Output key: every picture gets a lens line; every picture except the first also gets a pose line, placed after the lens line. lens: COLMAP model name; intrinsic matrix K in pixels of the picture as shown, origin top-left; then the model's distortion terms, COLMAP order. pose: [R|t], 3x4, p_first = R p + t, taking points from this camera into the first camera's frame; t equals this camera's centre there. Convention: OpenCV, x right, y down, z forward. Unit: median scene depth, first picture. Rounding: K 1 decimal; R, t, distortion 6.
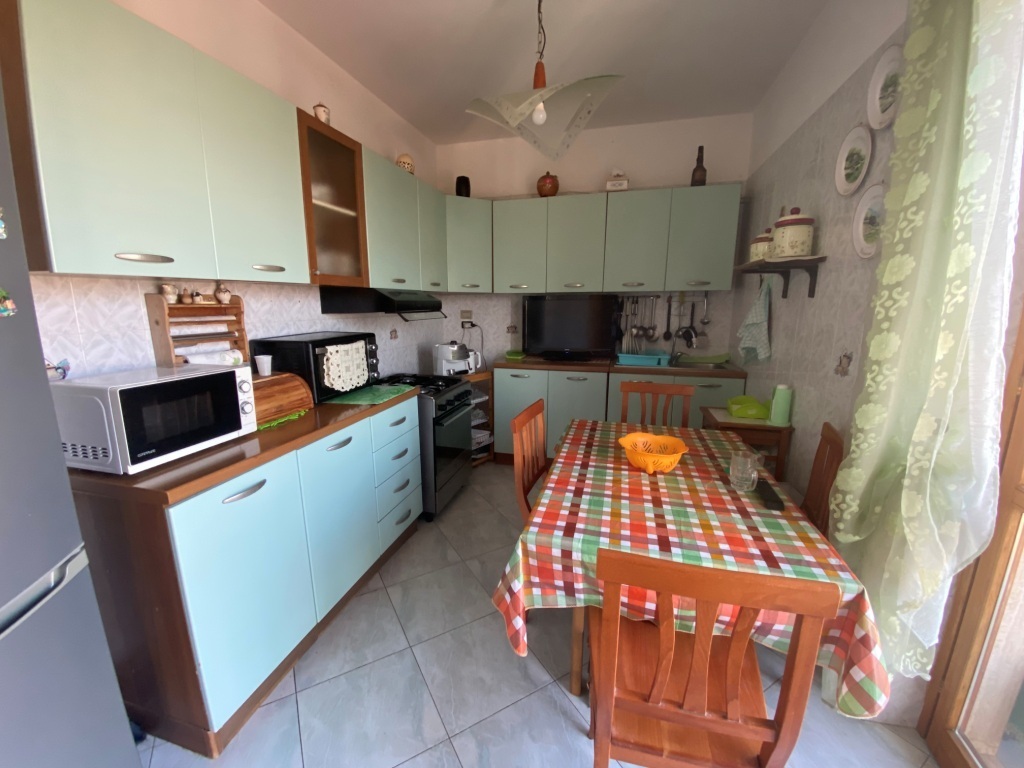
lens RADIAL K [[414.3, 0, 512.0], [0, 414.3, 384.0], [0, 0, 1]] dist [0.027130, -0.022778]
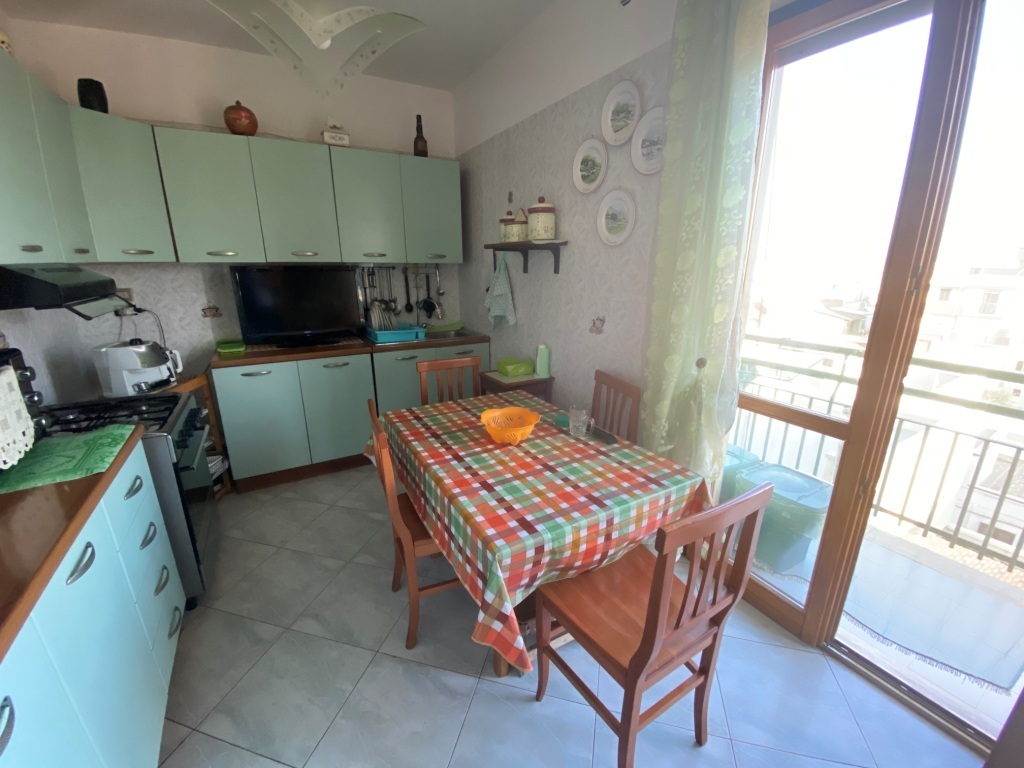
lens RADIAL K [[408.7, 0, 512.0], [0, 408.7, 384.0], [0, 0, 1]] dist [0.046319, -0.036093]
pose [[0.703919, -0.196528, 0.682550, -0.330728], [0.138125, 0.980489, 0.139865, -0.080423], [-0.696720, -0.004177, 0.717331, 0.228847]]
